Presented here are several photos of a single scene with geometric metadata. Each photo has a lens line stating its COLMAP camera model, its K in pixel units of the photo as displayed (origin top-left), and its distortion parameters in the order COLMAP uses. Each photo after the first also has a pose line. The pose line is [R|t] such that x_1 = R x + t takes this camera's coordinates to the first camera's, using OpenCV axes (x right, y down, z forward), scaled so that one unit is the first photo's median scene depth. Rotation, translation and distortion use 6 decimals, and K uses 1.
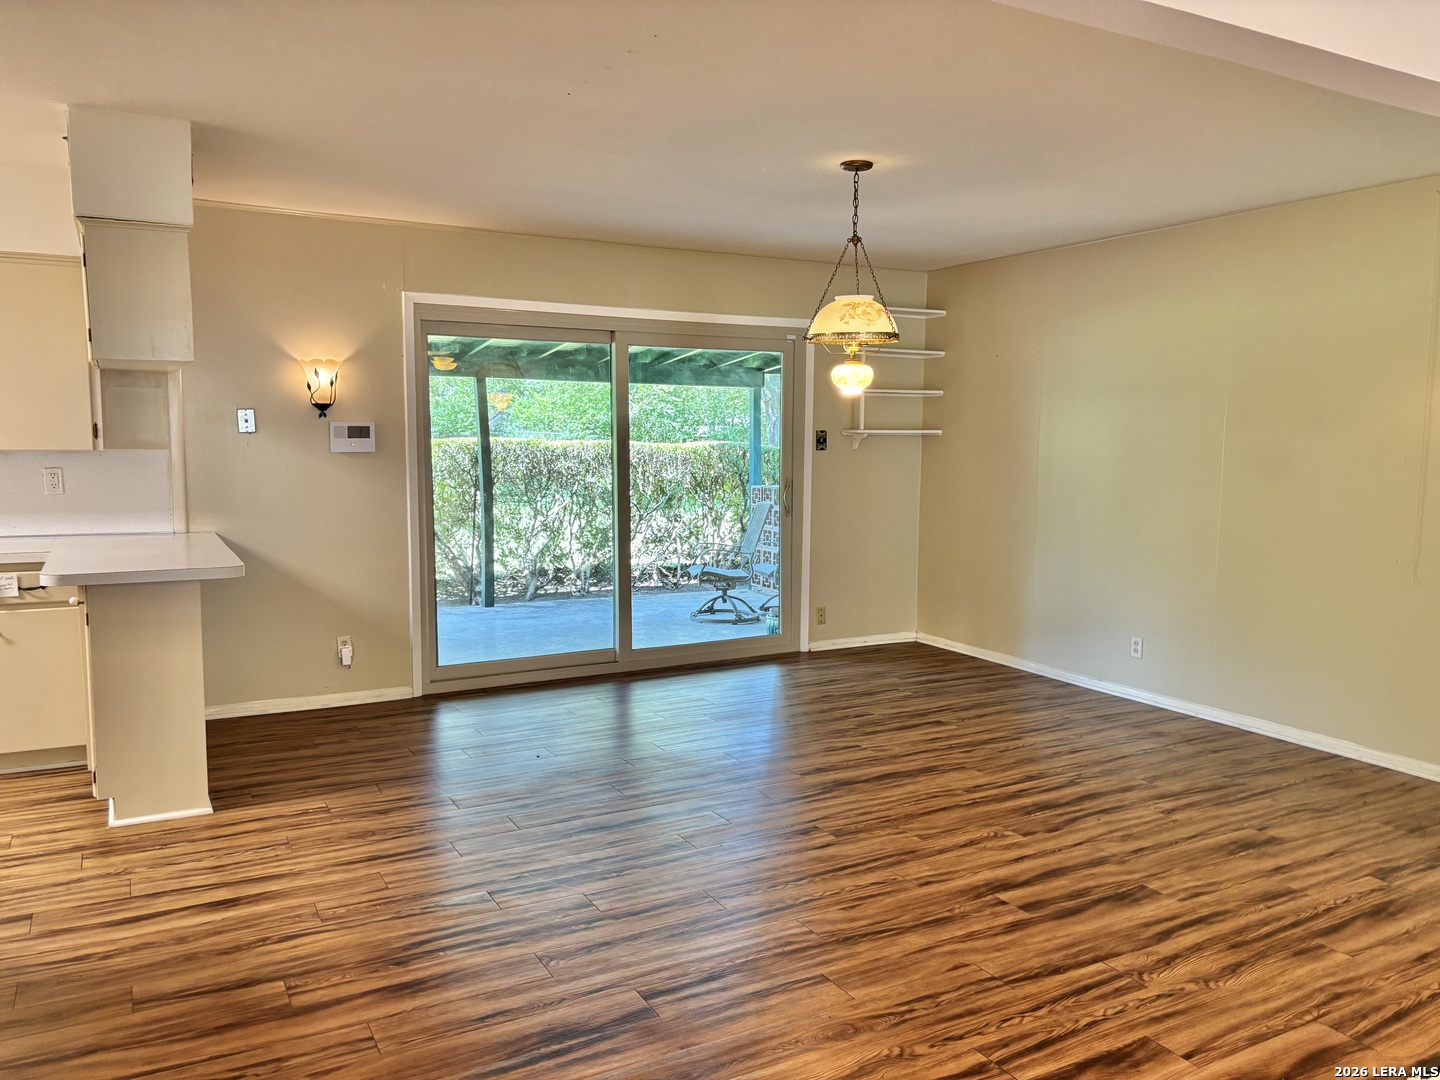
lens RADIAL K [[1083.7, 0, 648.9], [0, 1083.7, 542.1], [0, 0, 1]] dist [0.063733, -0.058646]
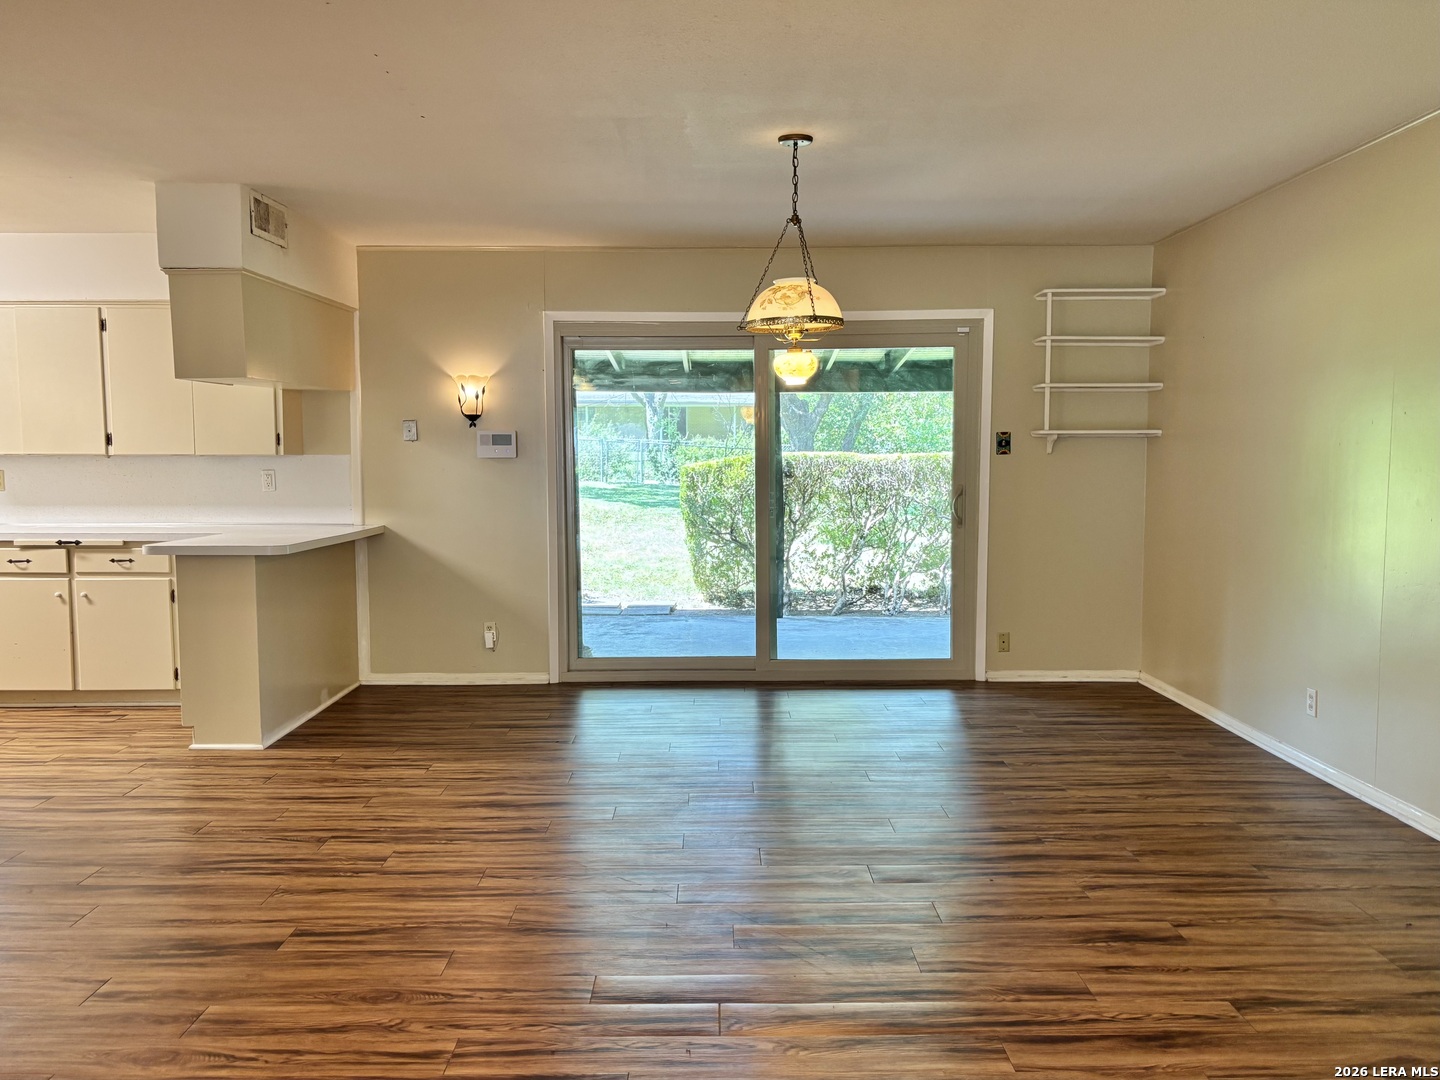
lens RADIAL K [[1083.7, 0, 652.3], [0, 1083.7, 550.8], [0, 0, 1]] dist [0.063733, -0.058646]
pose [[0.881092, 0.033383, -0.471766, 0.459801], [-0.040235, 0.999180, -0.004440, 0.013209], [0.471231, 0.022894, 0.881713, 0.110085]]
